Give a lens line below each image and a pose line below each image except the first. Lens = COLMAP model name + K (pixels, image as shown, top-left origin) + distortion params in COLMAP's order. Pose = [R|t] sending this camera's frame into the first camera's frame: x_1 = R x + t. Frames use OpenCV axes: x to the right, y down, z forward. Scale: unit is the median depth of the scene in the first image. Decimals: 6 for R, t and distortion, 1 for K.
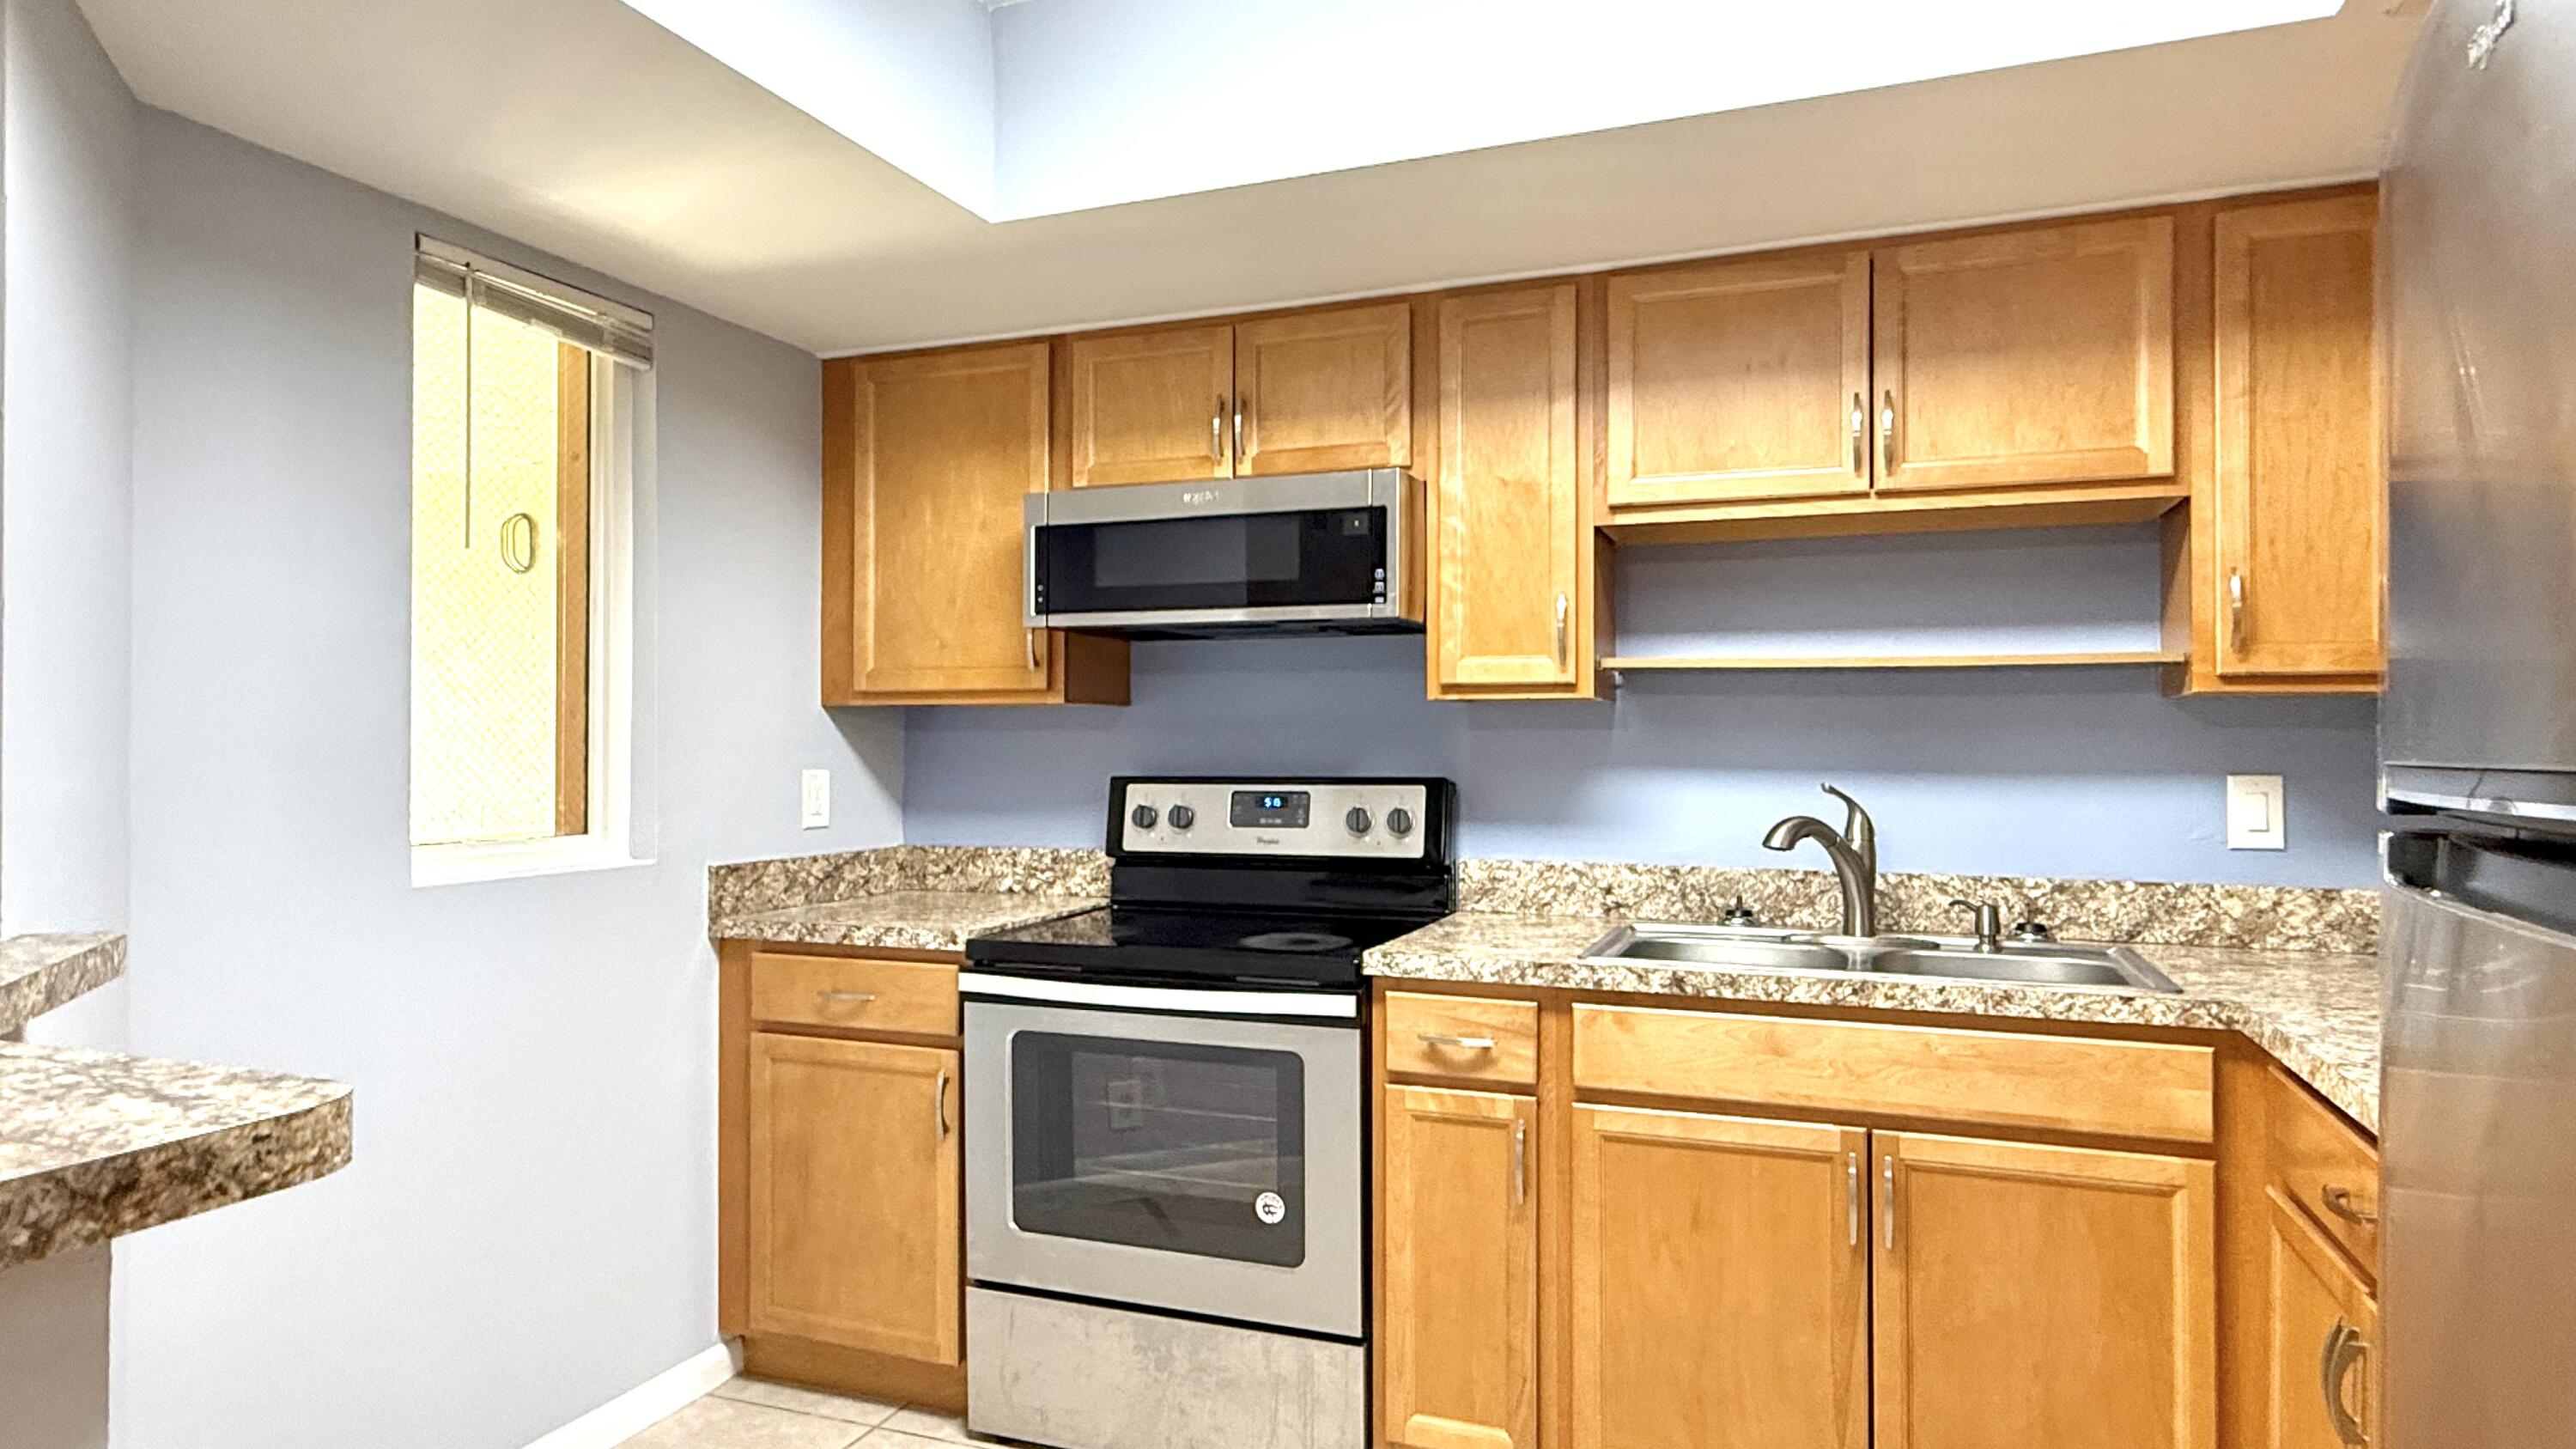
lens RADIAL K [[1491.5, 0, 1271.0], [0, 1491.5, 725.6], [0, 0, 1]] dist [0.003364, -0.003871]
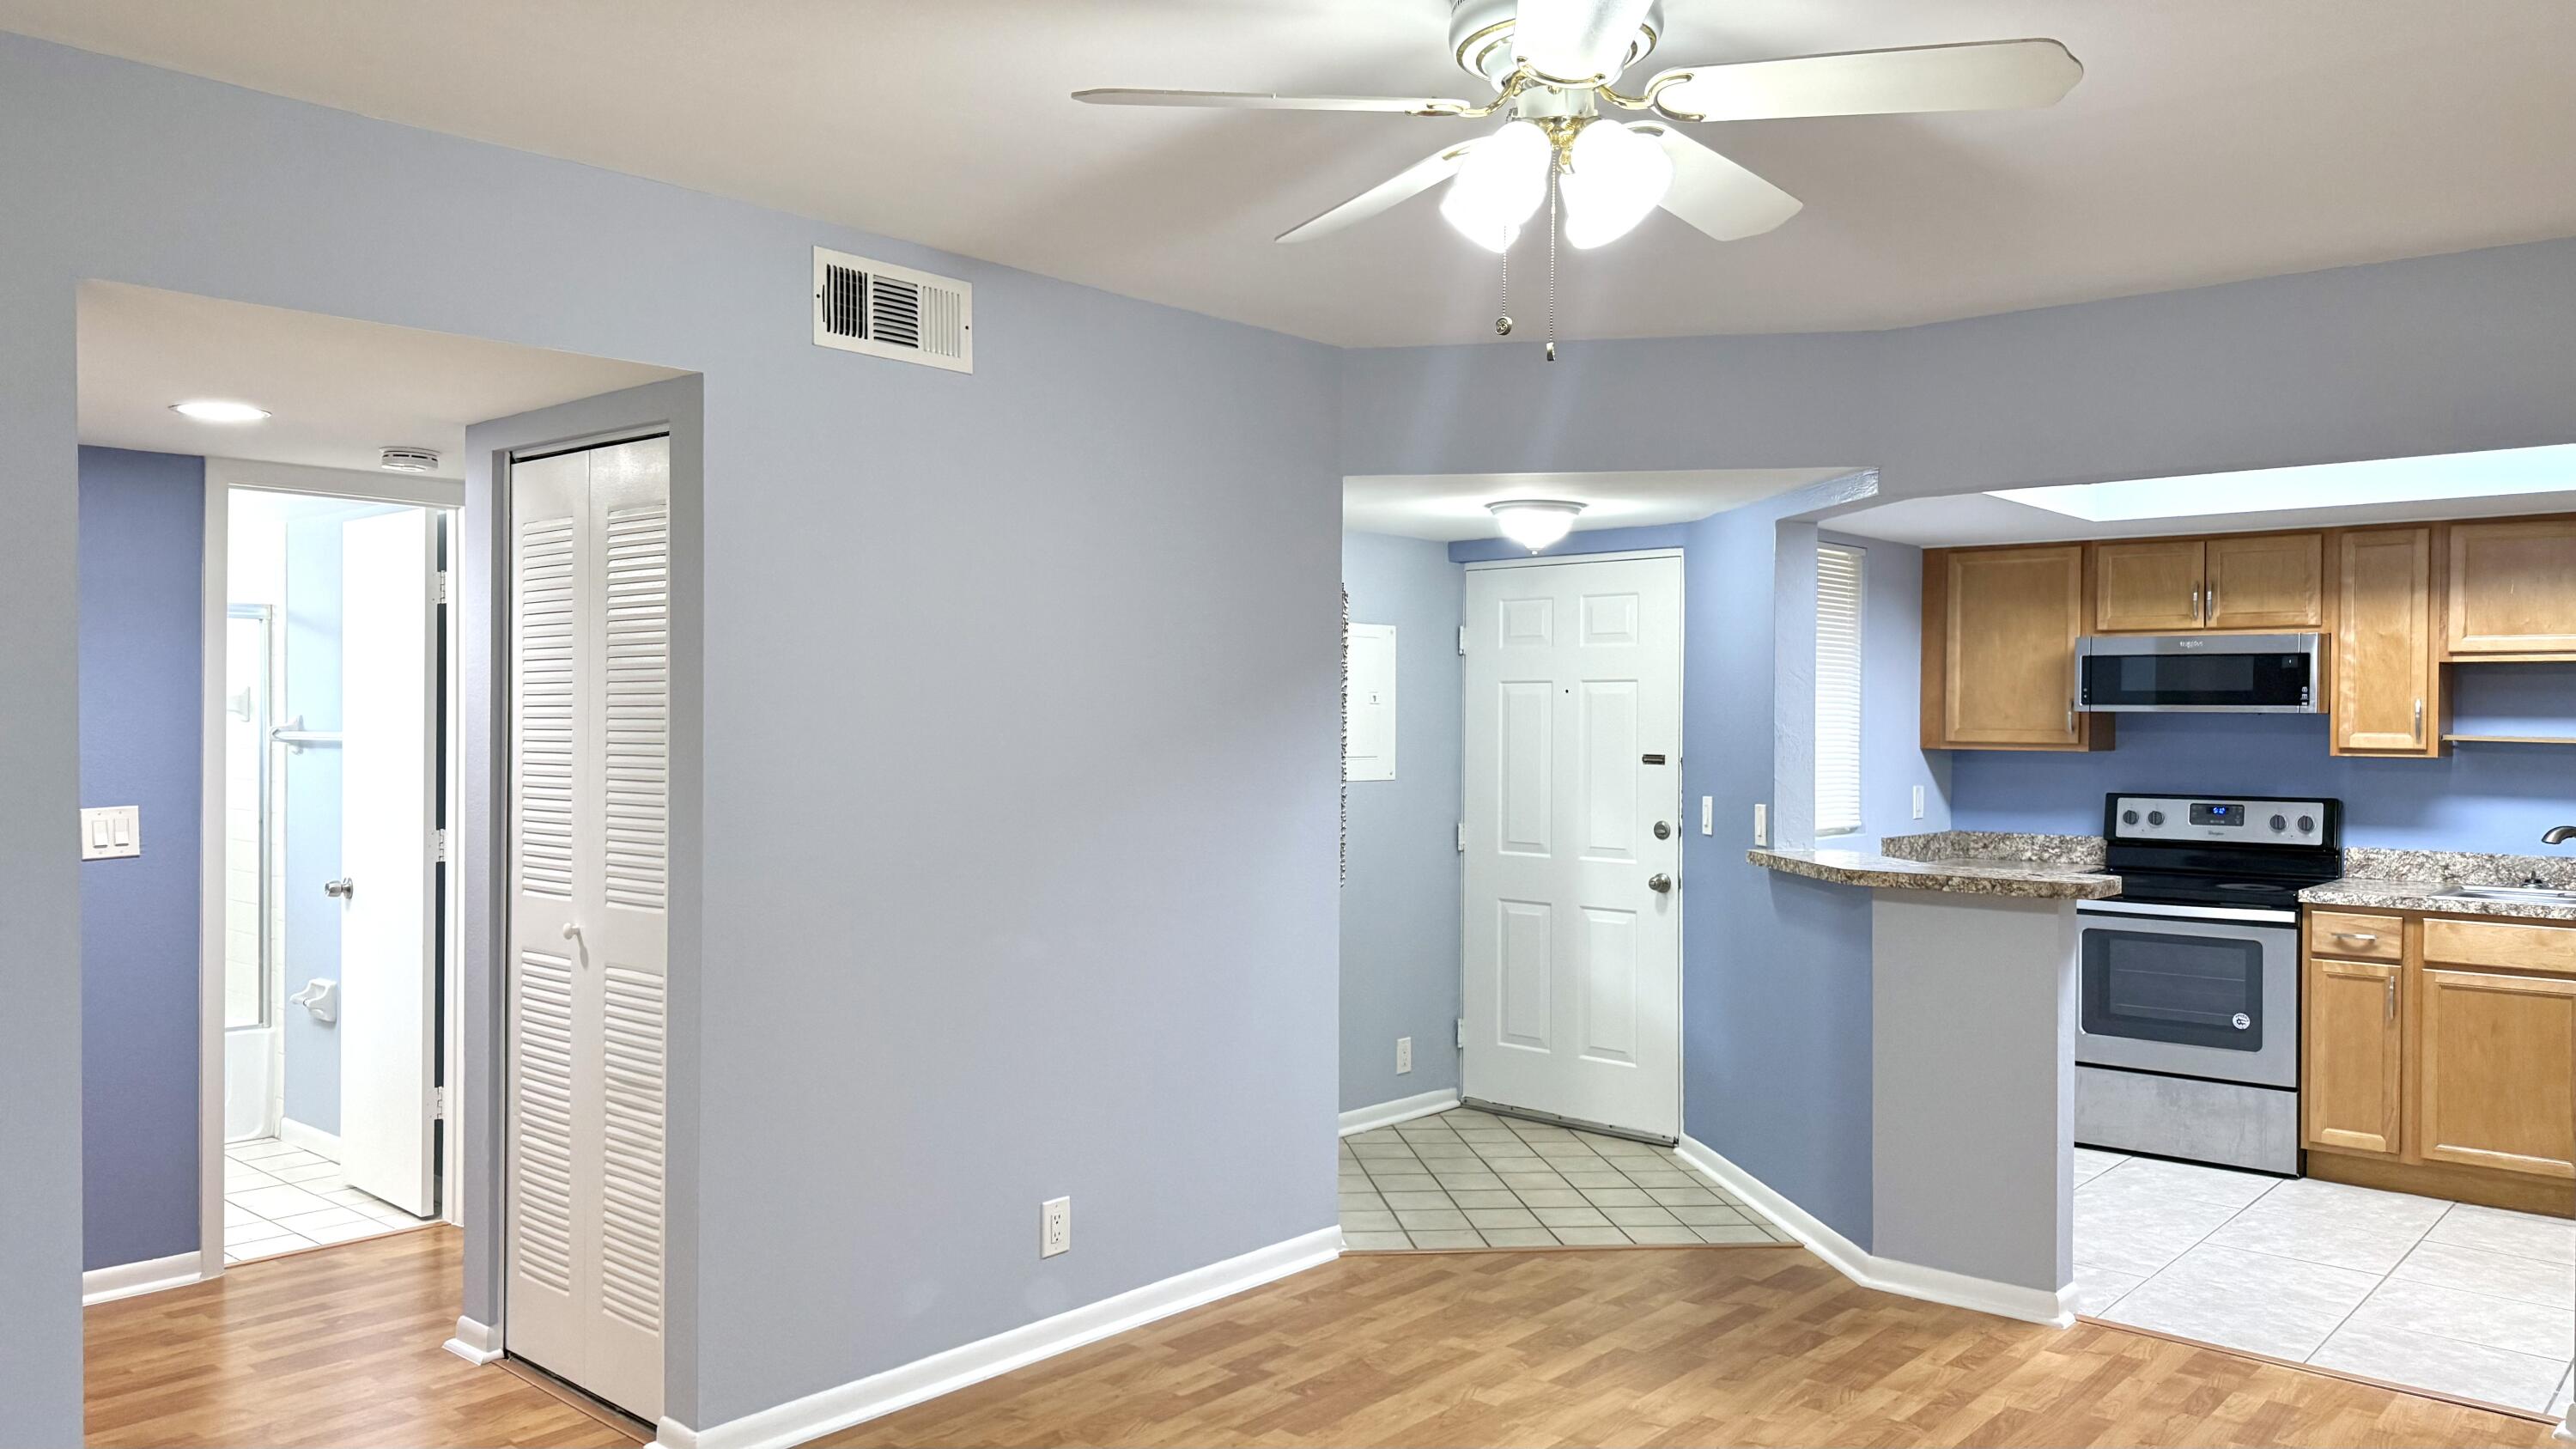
lens RADIAL K [[1808.9, 0, 1295.5], [0, 1808.9, 732.5], [0, 0, 1]] dist [0.073975, -0.094196]
pose [[0.941883, 0.008308, -0.335840, -0.326752], [-0.001941, 0.999812, 0.019288, -0.085704], [0.335937, -0.017515, 0.941722, -1.492555]]
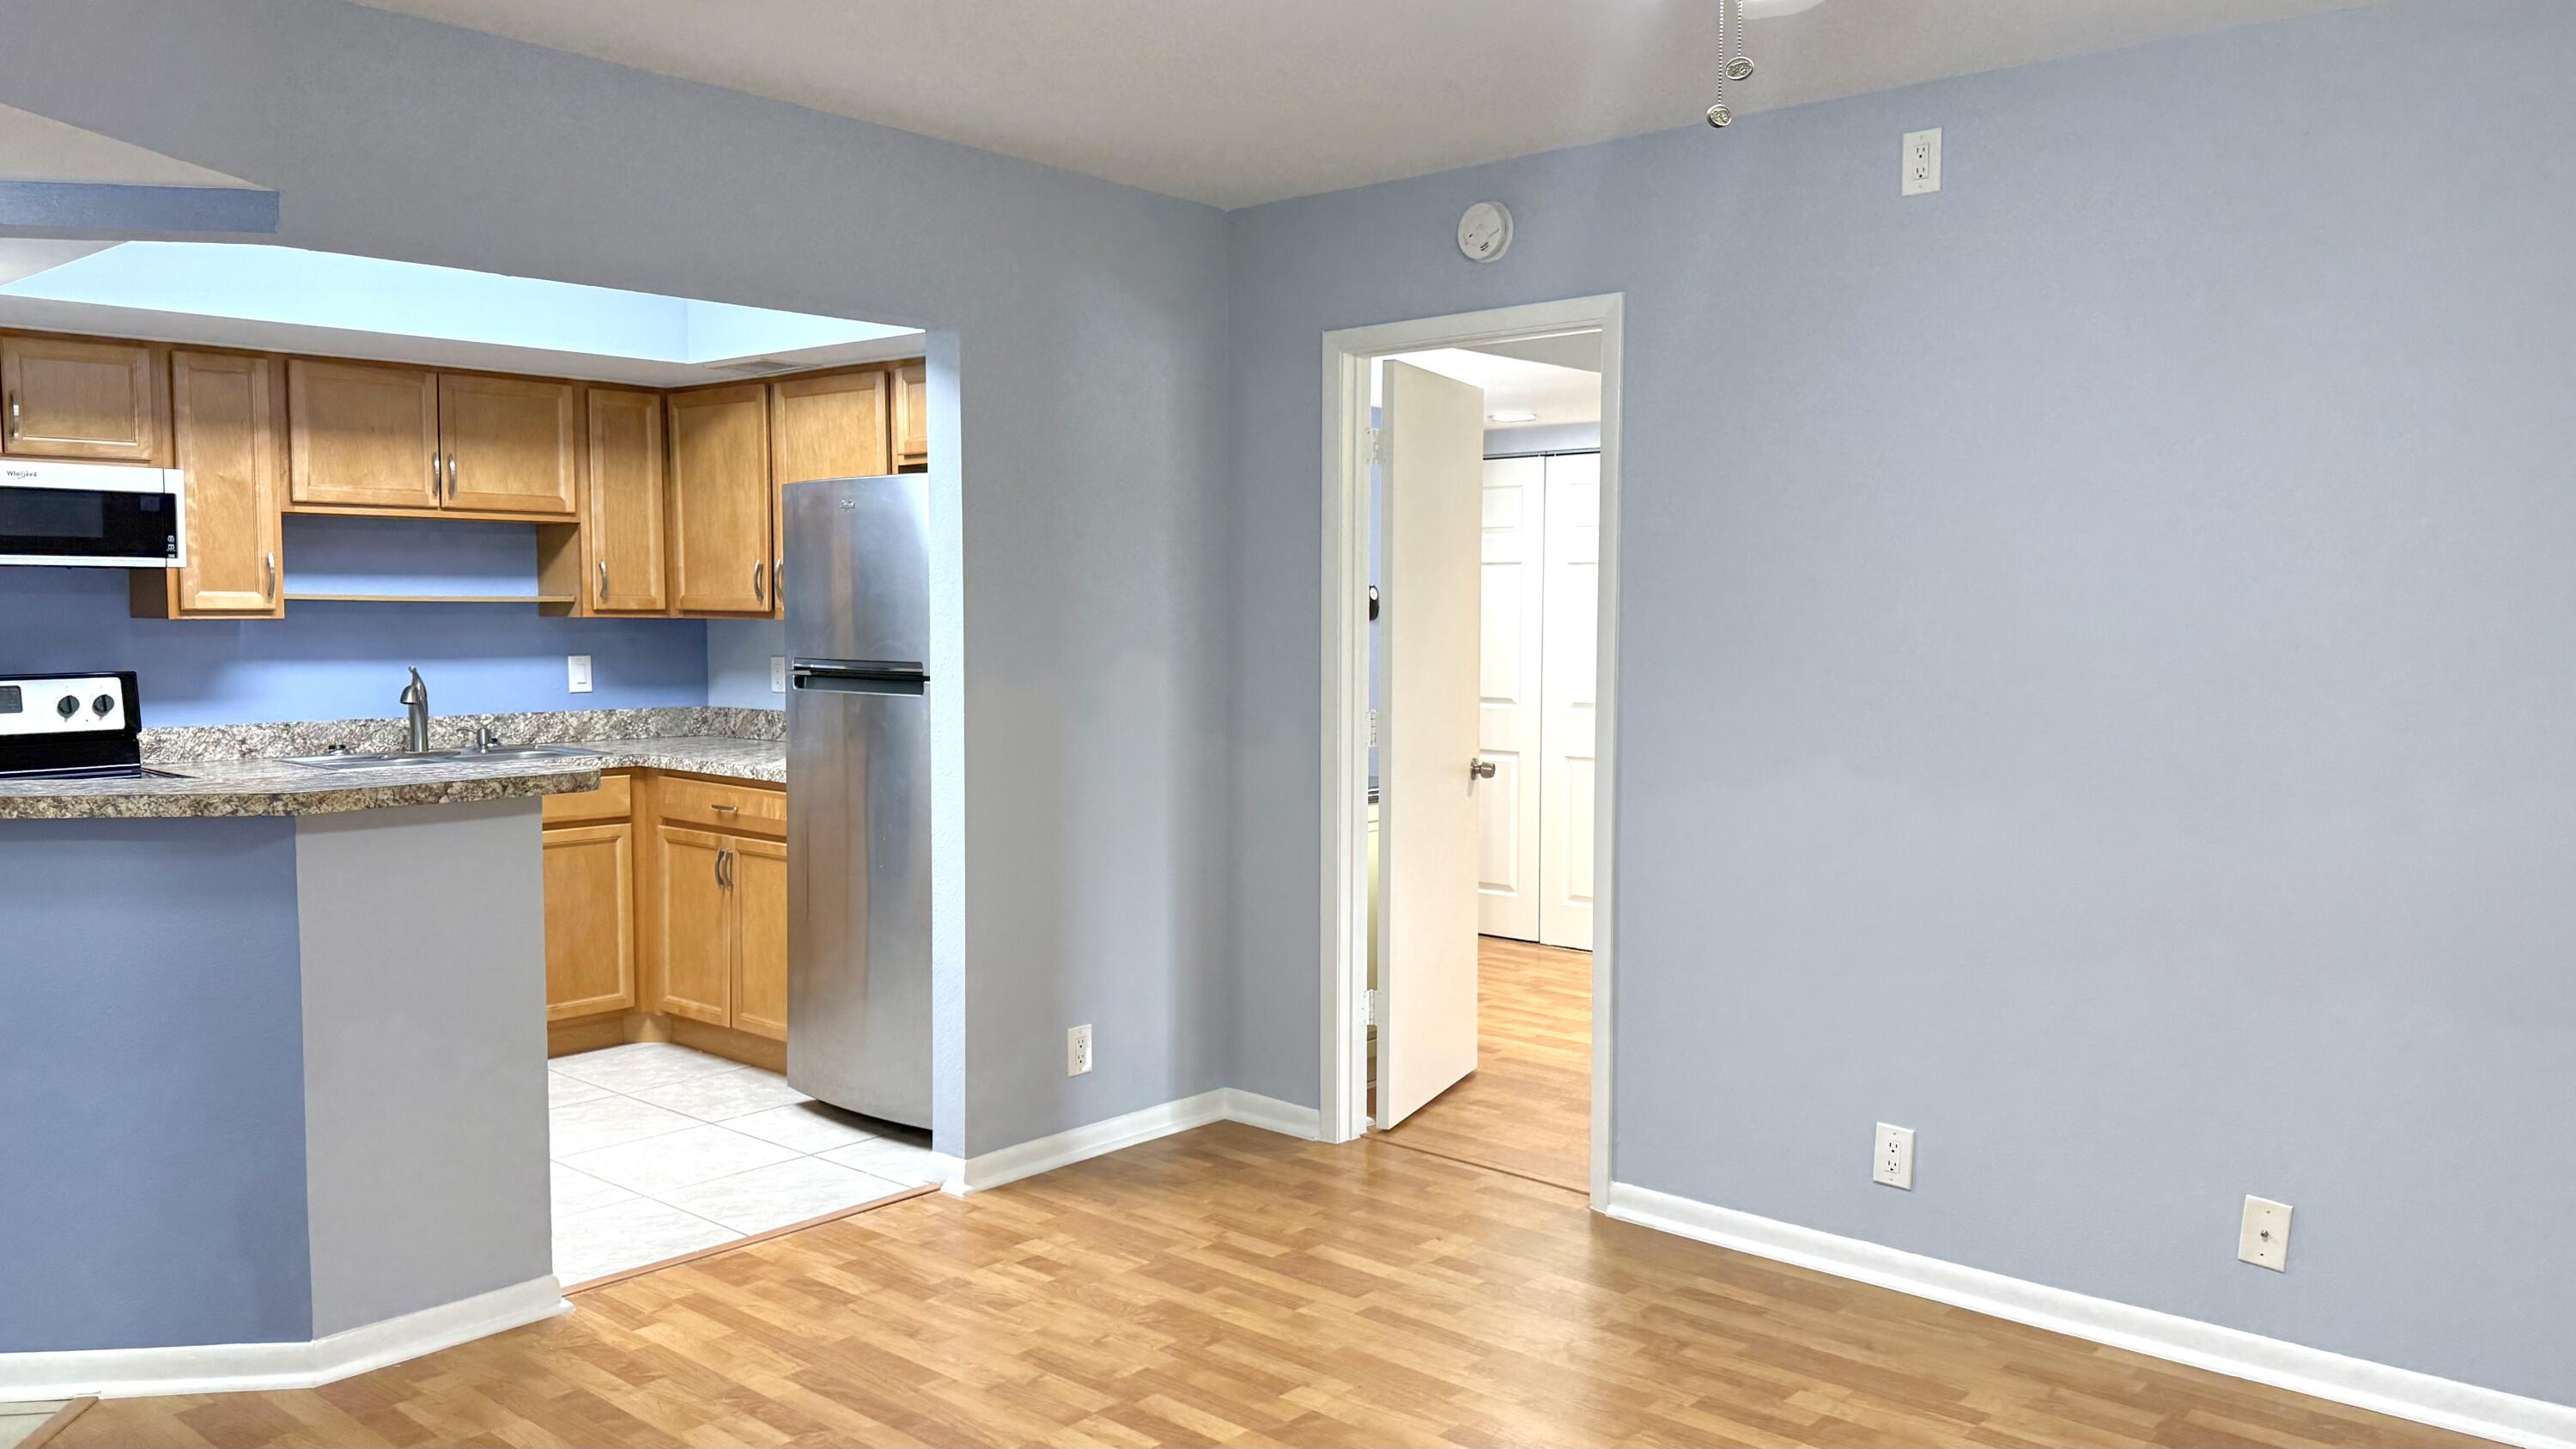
lens RADIAL K [[1913.6, 0, 1265.1], [0, 1913.6, 731.0], [0, 0, 1]] dist [0.068142, -0.101635]
pose [[0.348286, -0.064077, 0.935196, -1.334857], [-0.012596, 0.997251, 0.073020, -0.061319], [-0.937304, -0.037211, 0.346521, -0.706518]]
